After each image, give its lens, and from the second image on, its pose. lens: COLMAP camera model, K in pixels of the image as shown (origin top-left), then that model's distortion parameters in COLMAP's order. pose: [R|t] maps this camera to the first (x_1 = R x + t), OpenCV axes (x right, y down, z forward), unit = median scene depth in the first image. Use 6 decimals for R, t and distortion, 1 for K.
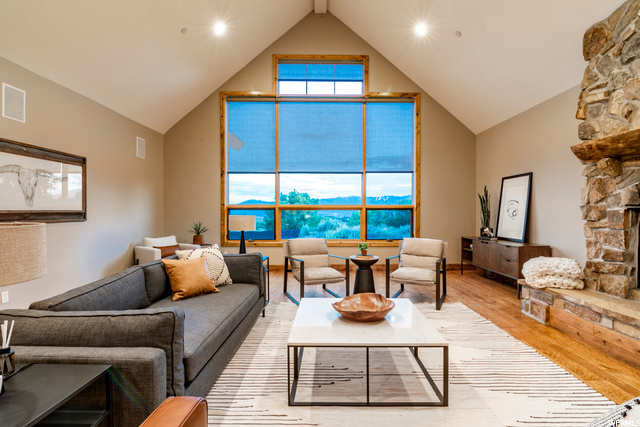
lens RADIAL K [[314.9, 0, 325.7], [0, 314.9, 211.8], [0, 0, 1]] dist [-0.005135, -0.003343]
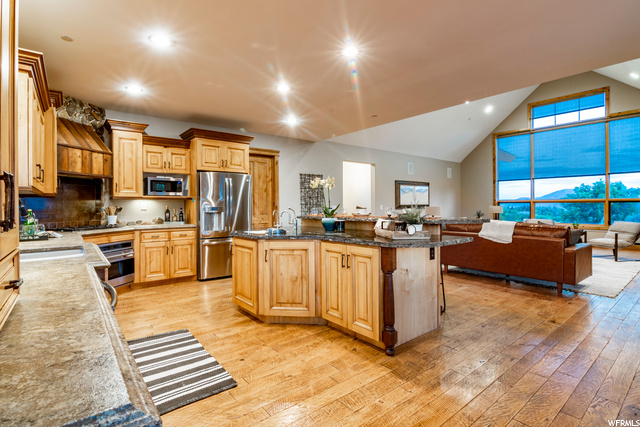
lens RADIAL K [[314.9, 0, 318.4], [0, 314.9, 208.8], [0, 0, 1]] dist [-0.005135, -0.003343]
pose [[0.621754, 0.003453, -0.783205, 0.419726], [0.003727, 0.999966, 0.007368, 0.007342], [0.783204, -0.007500, 0.621720, -0.816796]]
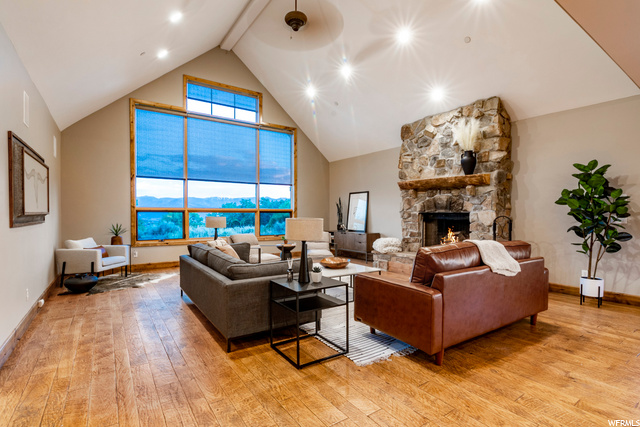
lens RADIAL K [[314.9, 0, 318.6], [0, 314.9, 217.5], [0, 0, 1]] dist [-0.005135, -0.003343]
pose [[0.829425, -0.004604, 0.558599, -0.409635], [-0.001177, 0.999949, 0.009988, 0.000984], [-0.558617, -0.008942, 0.829378, -0.215616]]
